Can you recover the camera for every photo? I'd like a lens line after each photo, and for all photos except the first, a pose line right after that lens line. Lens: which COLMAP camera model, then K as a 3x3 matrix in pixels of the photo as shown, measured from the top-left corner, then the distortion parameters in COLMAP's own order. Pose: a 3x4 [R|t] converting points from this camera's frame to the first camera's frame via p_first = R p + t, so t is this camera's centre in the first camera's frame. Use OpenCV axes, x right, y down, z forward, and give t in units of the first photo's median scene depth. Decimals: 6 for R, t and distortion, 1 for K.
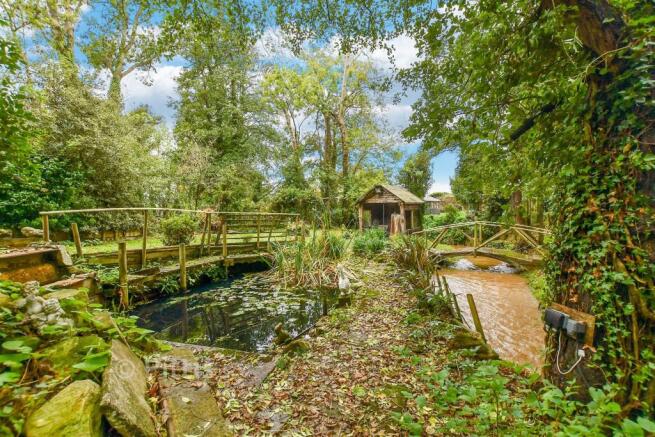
lens RADIAL K [[267.6, 0, 327.5], [0, 267.6, 218.5], [0, 0, 1]] dist [-0.000644, -0.000058]
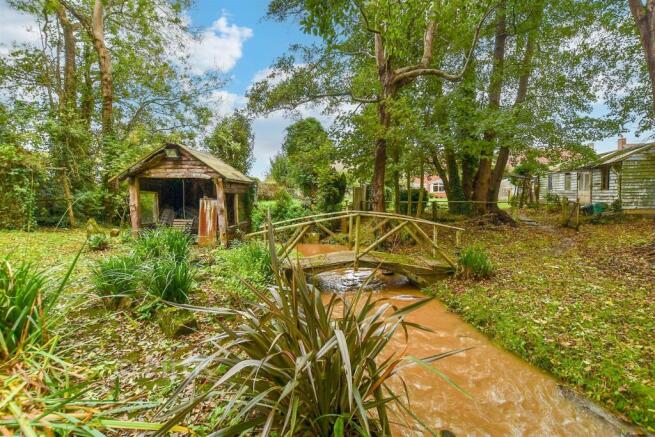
lens RADIAL K [[267.6, 0, 327.5], [0, 267.6, 218.5], [0, 0, 1]] dist [-0.000644, -0.000058]
pose [[0.757945, -0.023465, 0.651896, 0.070699], [-0.000608, 0.999327, 0.036679, 0.003204], [-0.652318, -0.028197, 0.757421, 0.370860]]
